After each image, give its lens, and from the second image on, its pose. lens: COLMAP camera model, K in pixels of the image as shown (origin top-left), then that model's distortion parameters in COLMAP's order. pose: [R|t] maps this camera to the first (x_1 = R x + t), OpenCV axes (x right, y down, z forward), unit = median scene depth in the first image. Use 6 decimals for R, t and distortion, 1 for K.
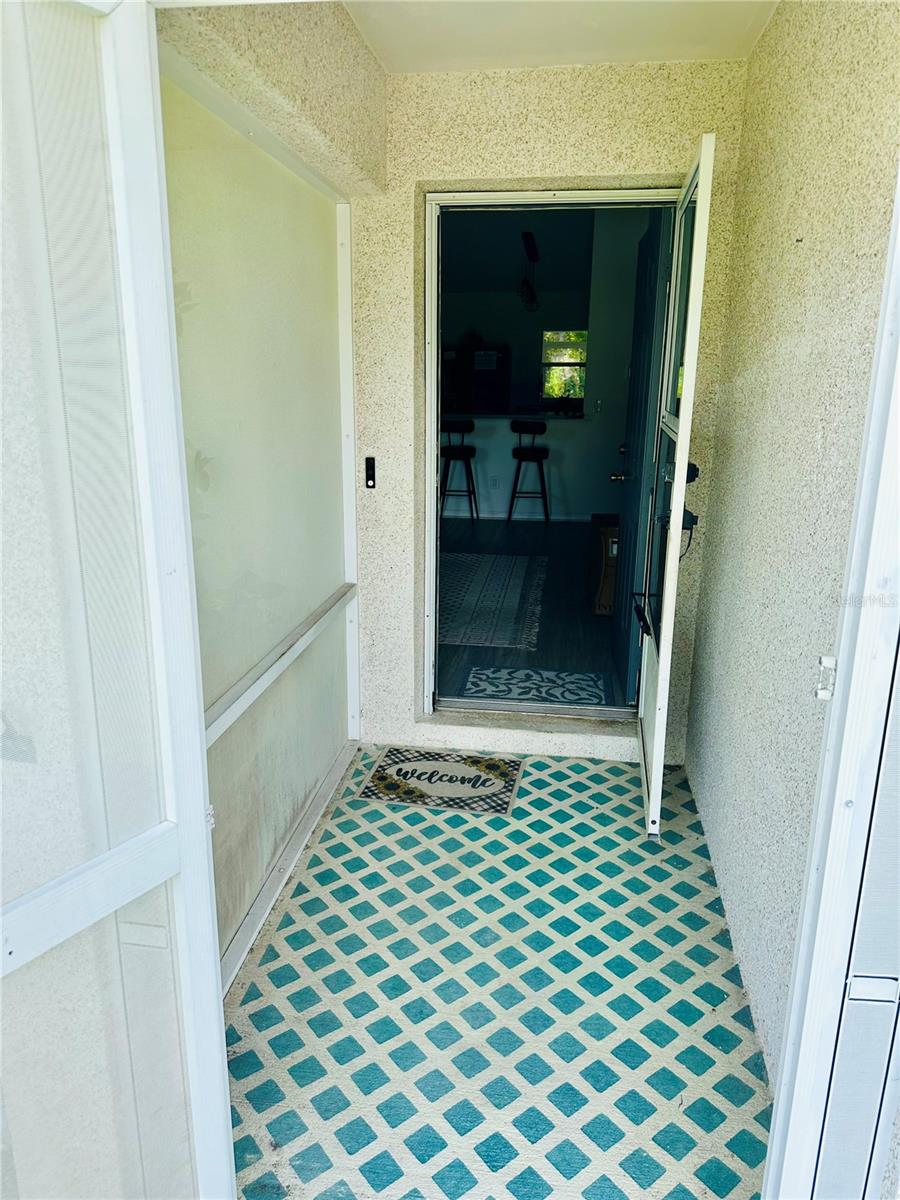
lens RADIAL K [[839.0, 0, 450.0], [0, 839.0, 600.0], [0, 0, 1]] dist [0.067145, -0.080233]
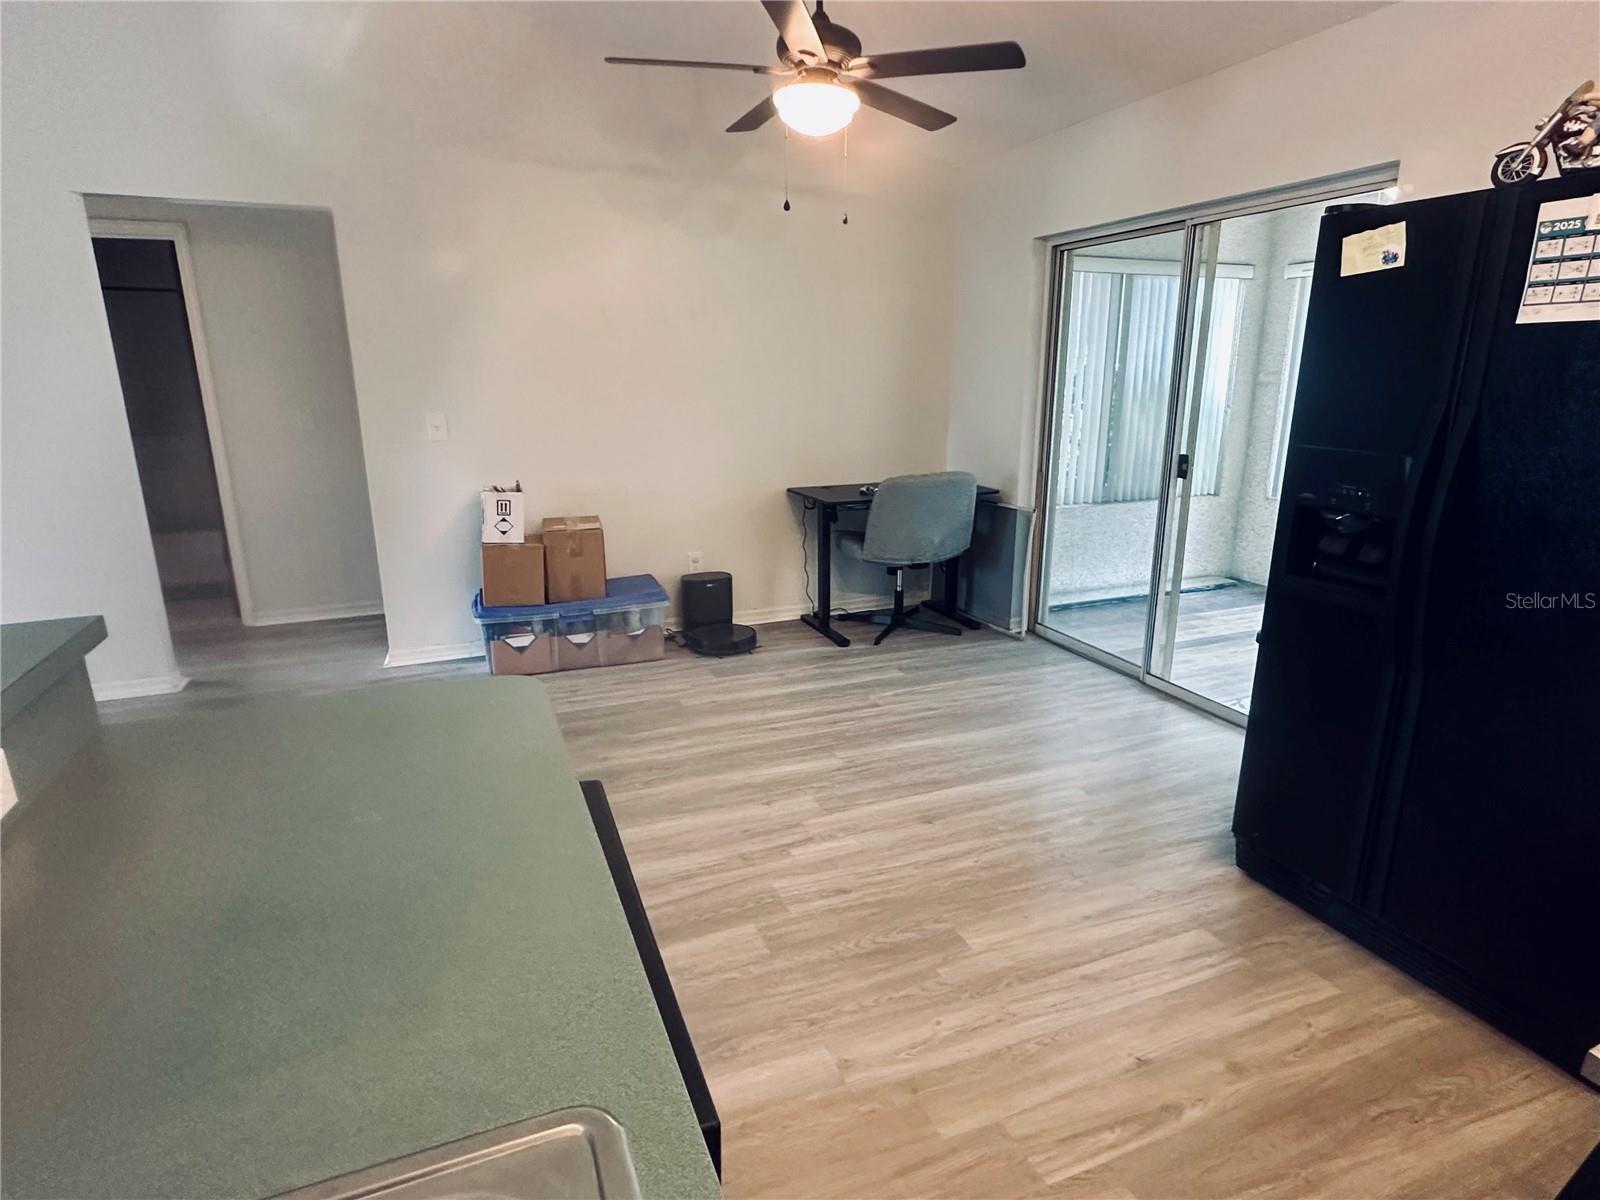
lens RADIAL K [[869.7, 0, 800.0], [0, 869.7, 600.0], [0, 0, 1]] dist [-0.002946, -0.001149]
pose [[0.499774, 0.213821, -0.839349, 0.135446], [-0.222270, 0.968260, 0.114315, -0.273173], [0.837151, 0.129430, 0.531438, 1.036854]]
